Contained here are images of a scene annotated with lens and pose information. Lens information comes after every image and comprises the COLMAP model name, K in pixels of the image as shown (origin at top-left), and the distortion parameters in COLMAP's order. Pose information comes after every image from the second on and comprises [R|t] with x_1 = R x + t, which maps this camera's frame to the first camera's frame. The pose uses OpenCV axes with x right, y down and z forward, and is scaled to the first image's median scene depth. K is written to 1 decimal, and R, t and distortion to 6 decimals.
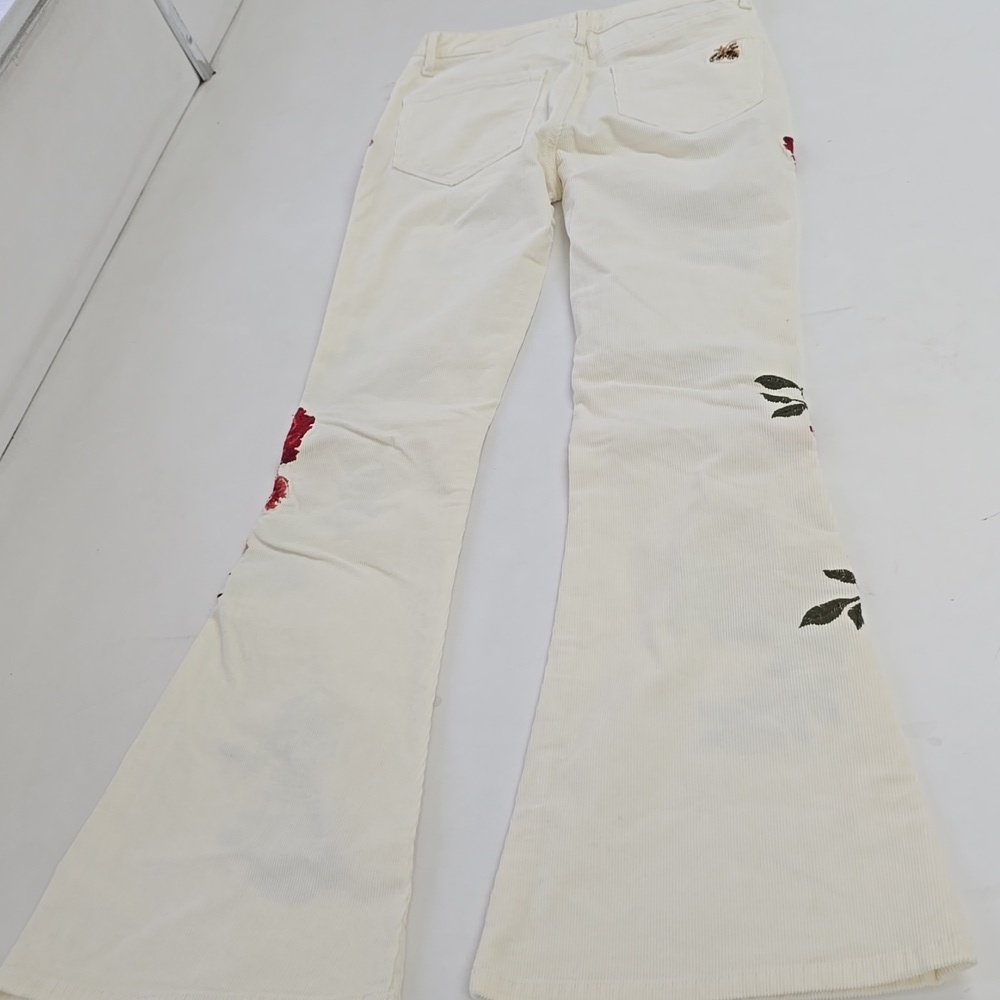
lens RADIAL K [[1413.0, 0, 504.0], [0, 1413.0, 512.0], [0, 0, 1]] dist [0.161941, -0.475682]
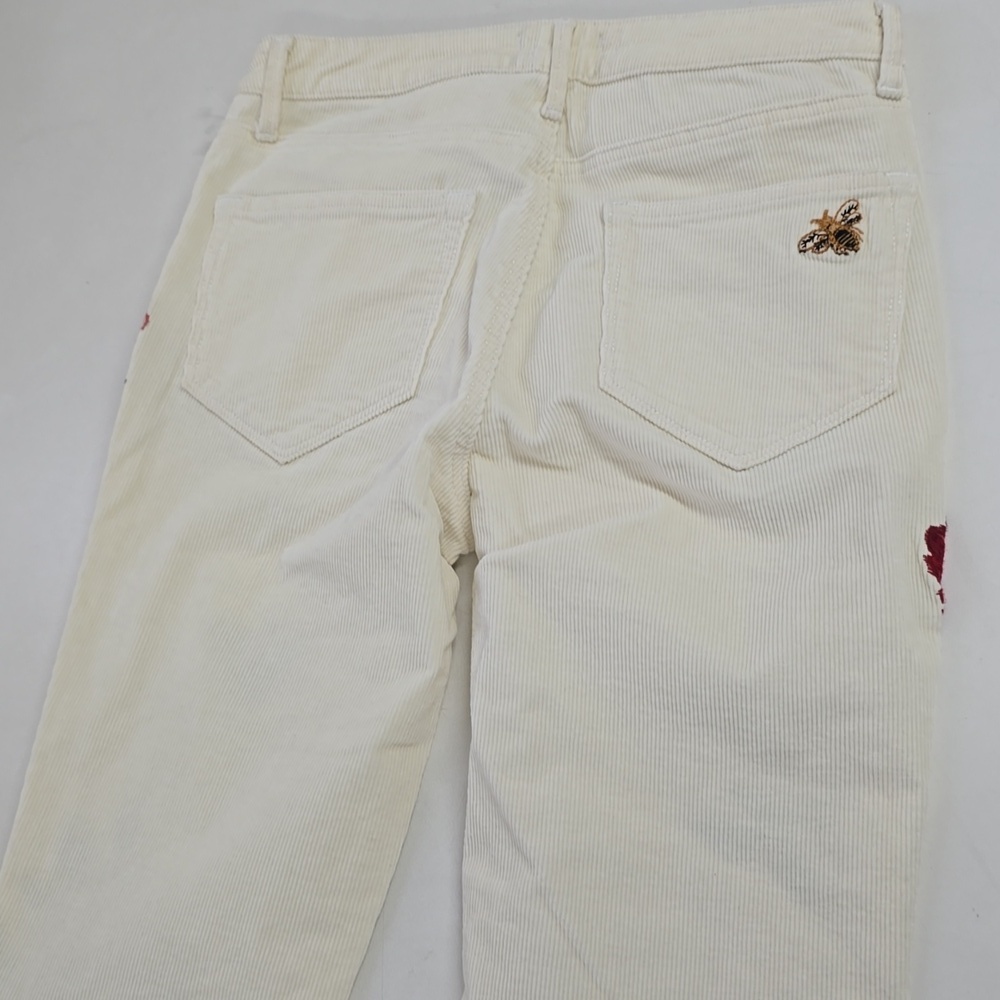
lens RADIAL K [[1413.0, 0, 504.0], [0, 1413.0, 512.0], [0, 0, 1]] dist [0.161941, -0.475682]
pose [[0.997787, 0.048141, -0.045863, 0.068222], [-0.027891, 0.929191, 0.368546, -0.395024], [0.060357, -0.366451, 0.928478, 0.493472]]
